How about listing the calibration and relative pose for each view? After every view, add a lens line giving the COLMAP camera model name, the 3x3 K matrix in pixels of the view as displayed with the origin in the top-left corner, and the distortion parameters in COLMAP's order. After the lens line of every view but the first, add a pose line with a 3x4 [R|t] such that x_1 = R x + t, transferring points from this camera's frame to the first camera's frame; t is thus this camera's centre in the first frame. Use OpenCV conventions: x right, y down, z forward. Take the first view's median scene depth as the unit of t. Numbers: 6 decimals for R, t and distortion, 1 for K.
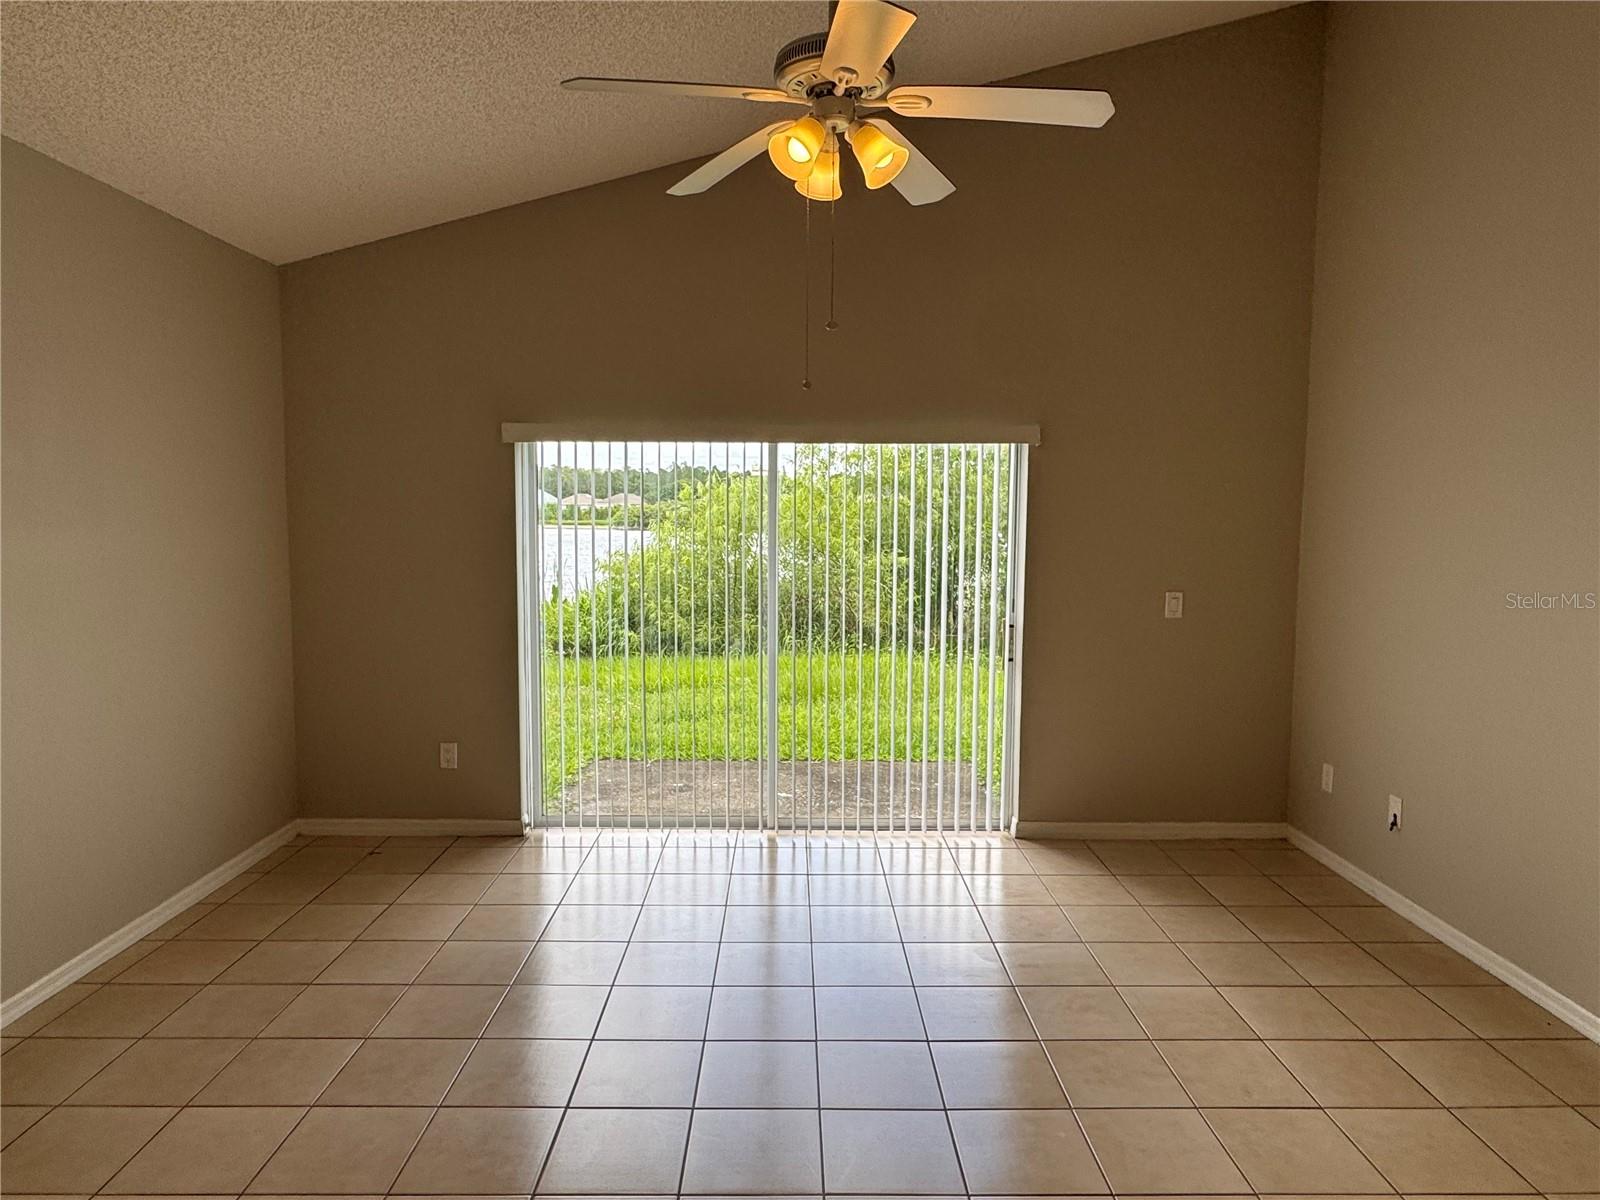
lens RADIAL K [[976.6, 0, 801.8], [0, 976.6, 598.4], [0, 0, 1]] dist [-0.004533, -0.000045]
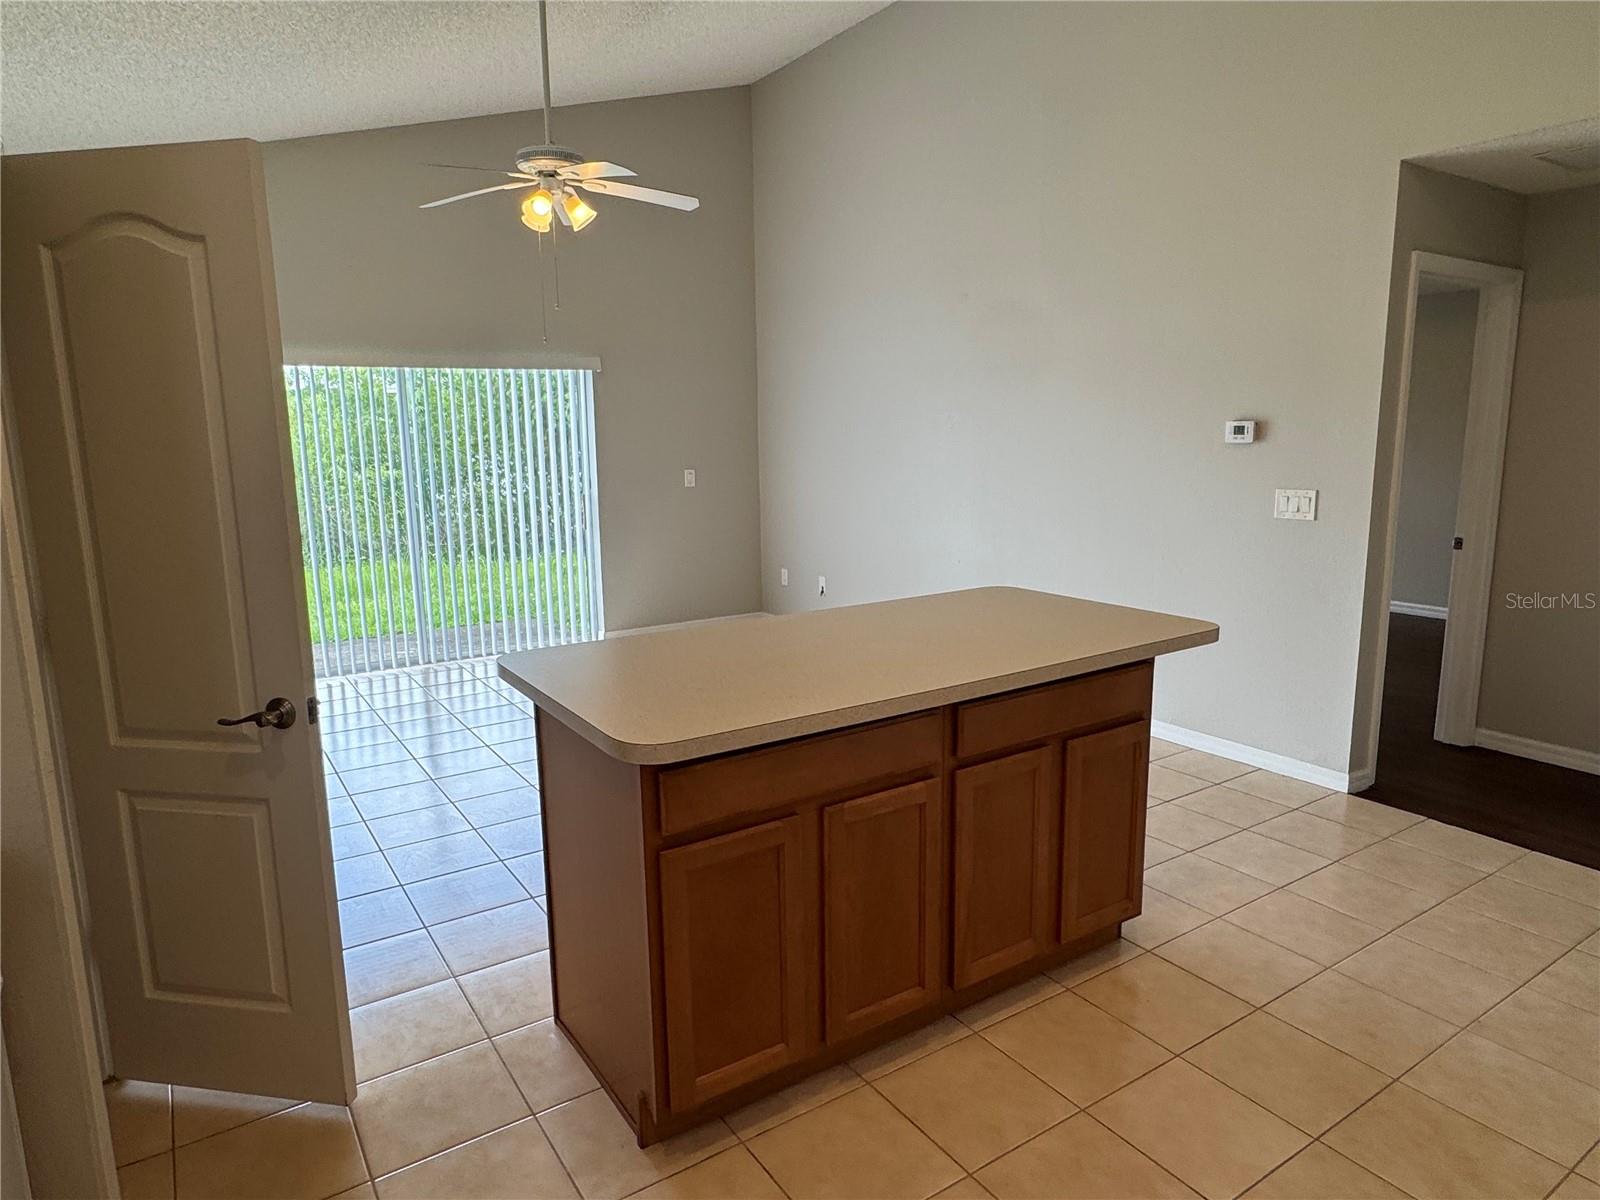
lens RADIAL K [[976.6, 0, 795.0], [0, 976.6, 599.8], [0, 0, 1]] dist [-0.004533, -0.000045]
pose [[0.842231, -0.109003, 0.527982, -0.329403], [0.065327, 0.992765, 0.100750, 0.056138], [-0.535144, -0.050363, 0.843258, -0.416339]]
